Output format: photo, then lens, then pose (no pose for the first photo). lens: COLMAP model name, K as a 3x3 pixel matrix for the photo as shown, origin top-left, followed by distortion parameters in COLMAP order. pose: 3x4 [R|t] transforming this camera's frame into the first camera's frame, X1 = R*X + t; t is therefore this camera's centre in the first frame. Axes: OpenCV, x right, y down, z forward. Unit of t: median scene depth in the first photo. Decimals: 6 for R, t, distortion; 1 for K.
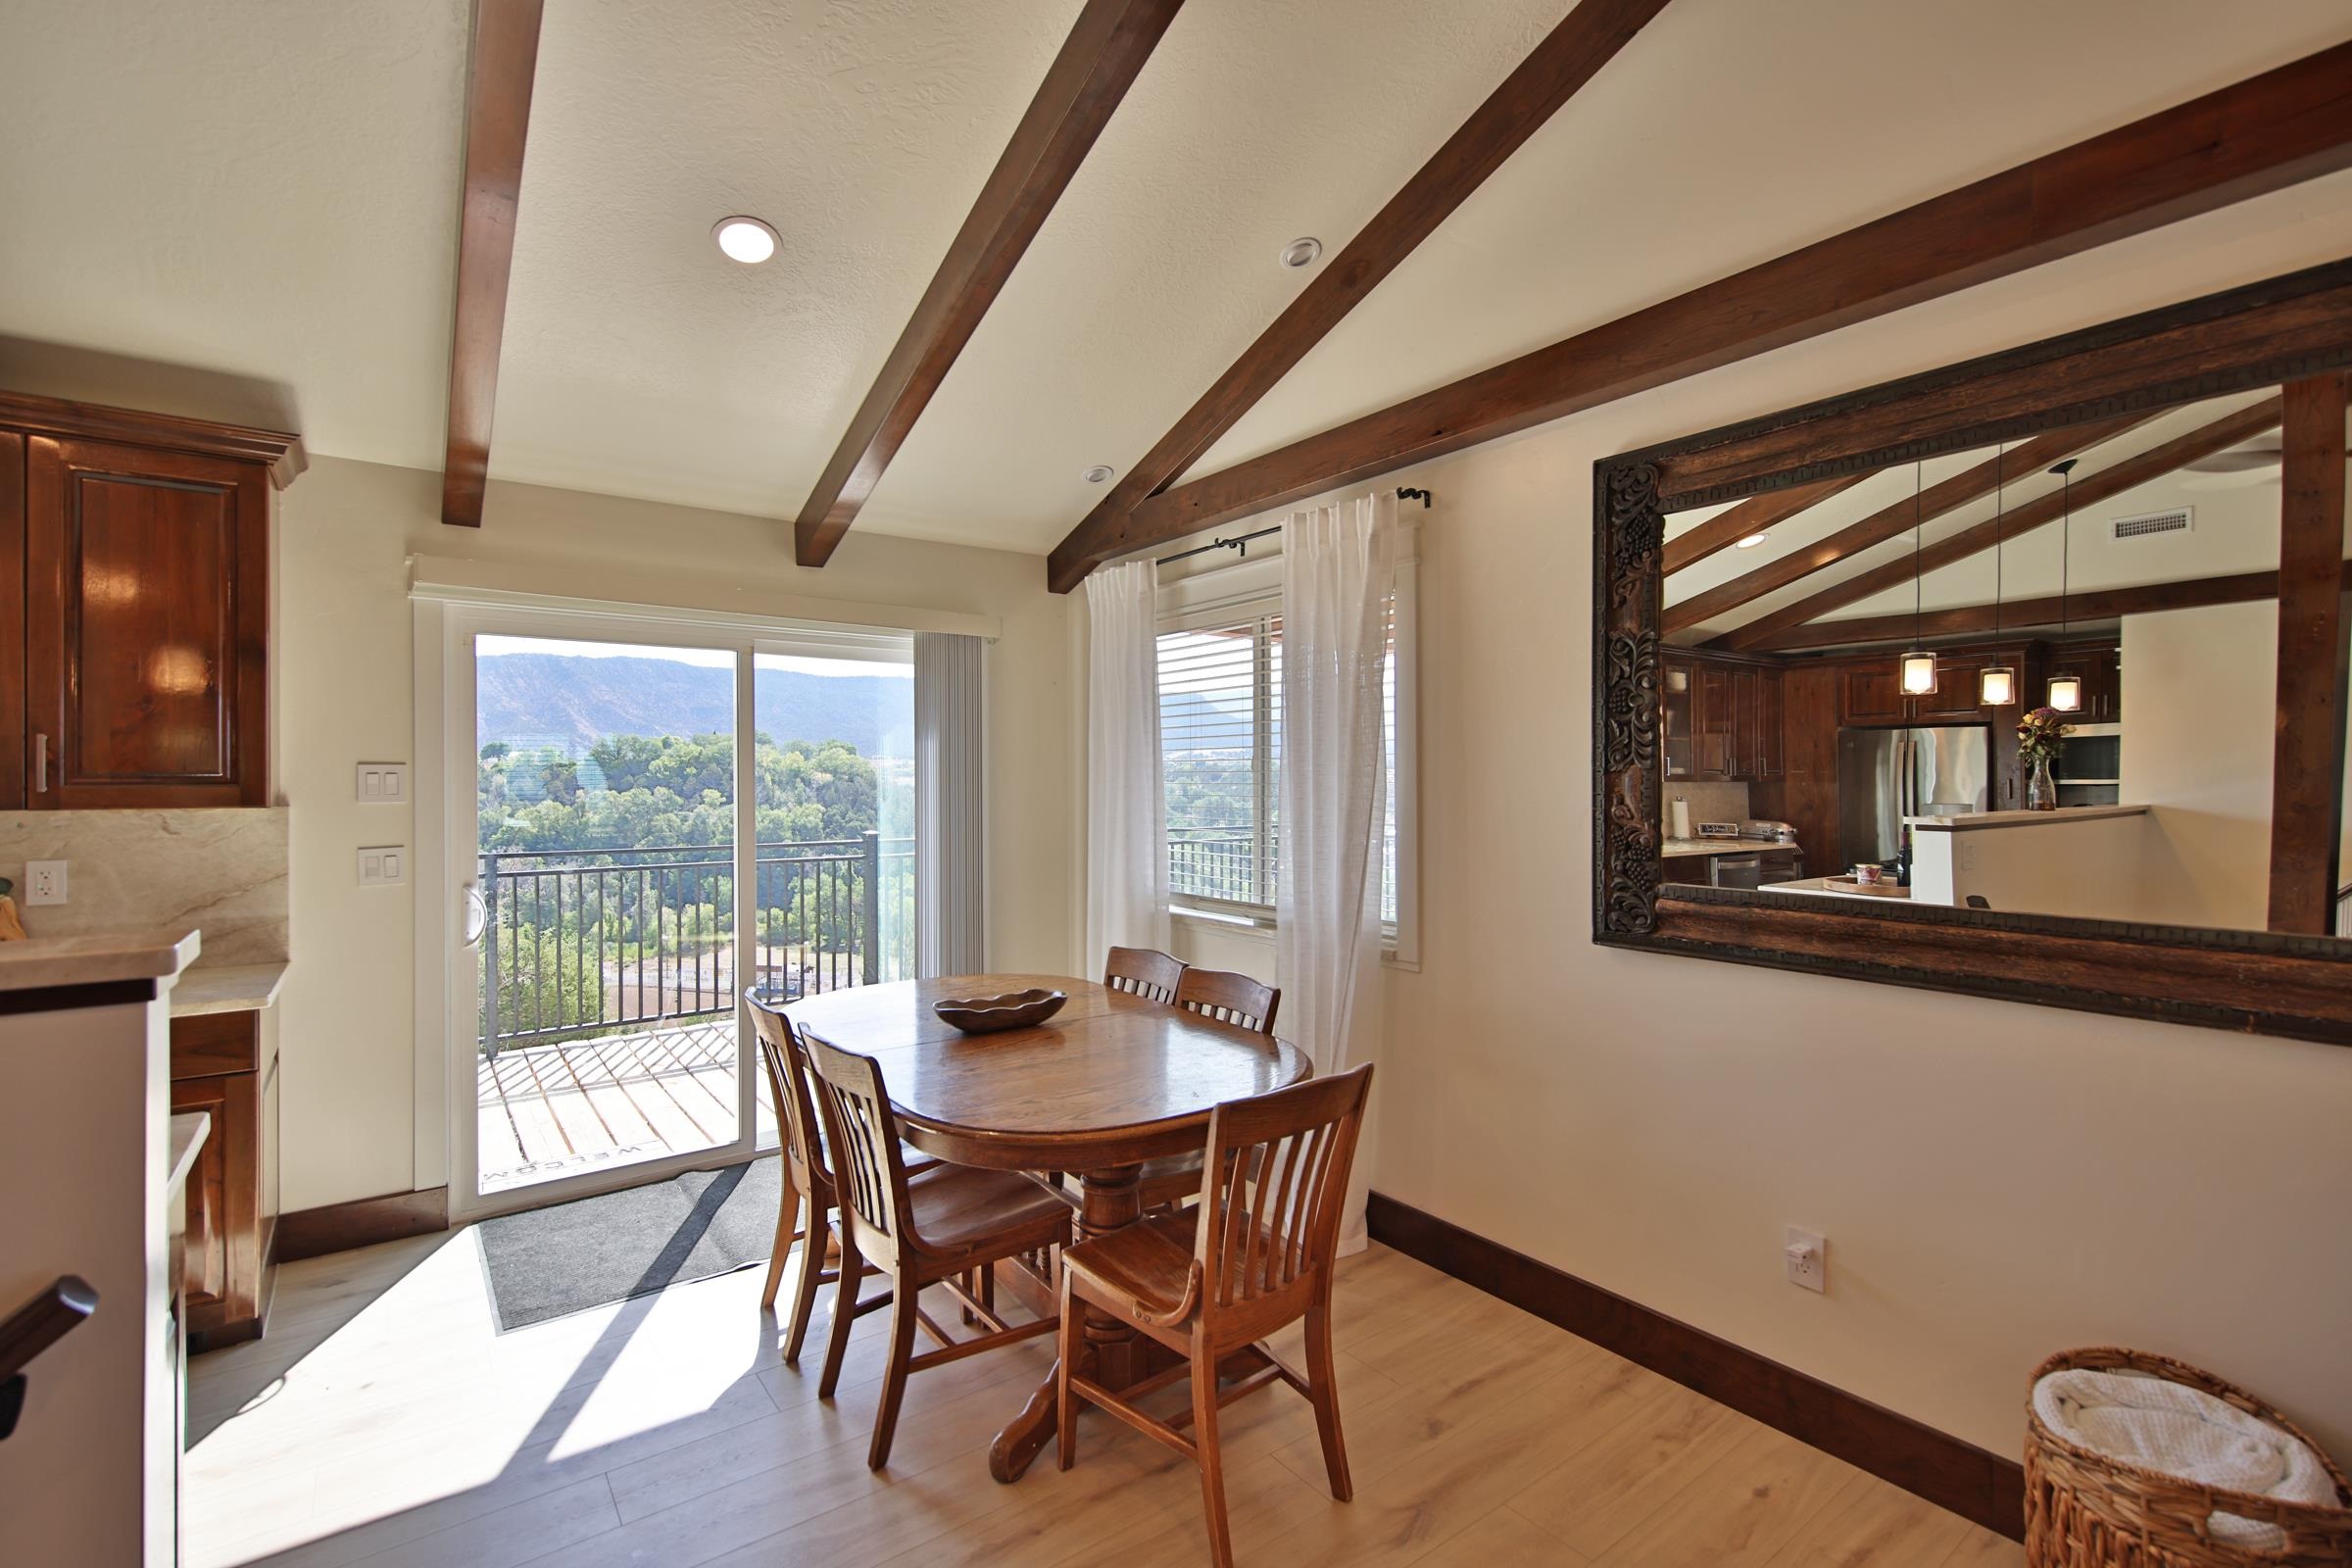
lens RADIAL K [[1044.7, 0, 1176.0], [0, 1044.7, 784.0], [0, 0, 1]] dist [0.000663, -0.000426]
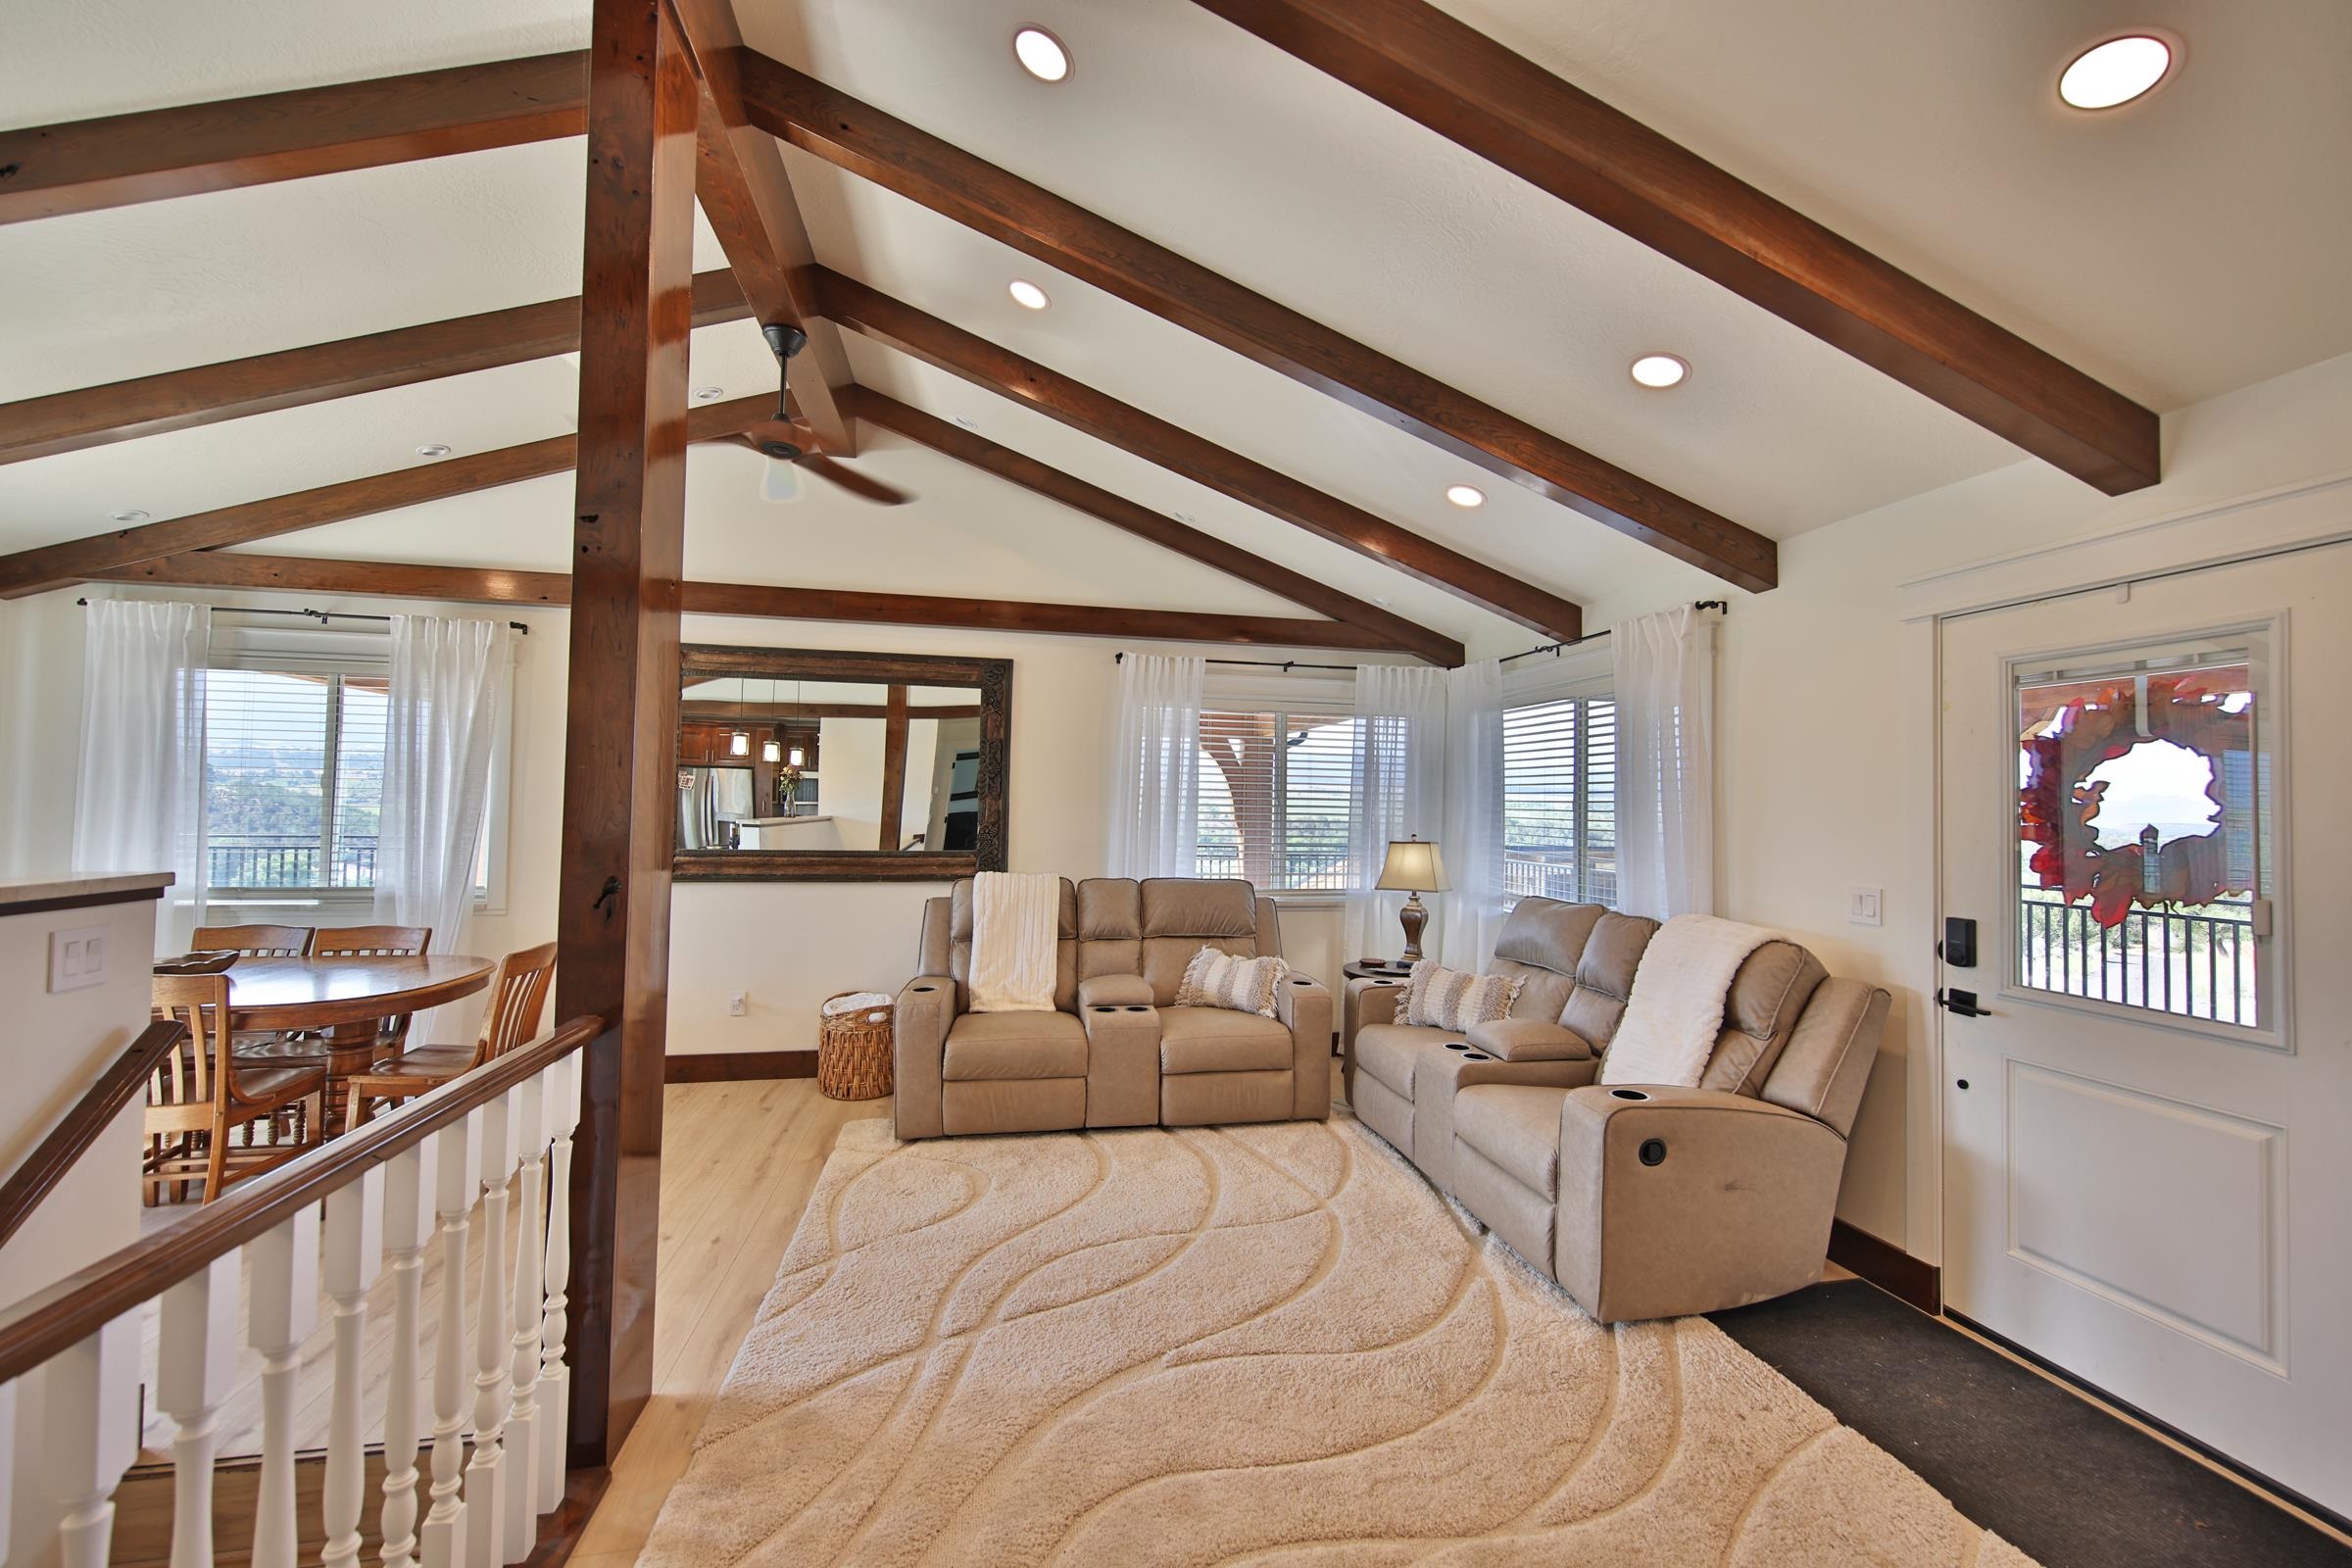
lens RADIAL K [[924.5, 0, 1176.0], [0, 924.5, 784.0], [0, 0, 1]] dist [0.001771, -0.000024]
pose [[0.425232, 0.033533, 0.904463, -0.536209], [-0.016205, 0.999435, -0.029435, 0.000804], [-0.904939, -0.002140, 0.425535, -0.477413]]
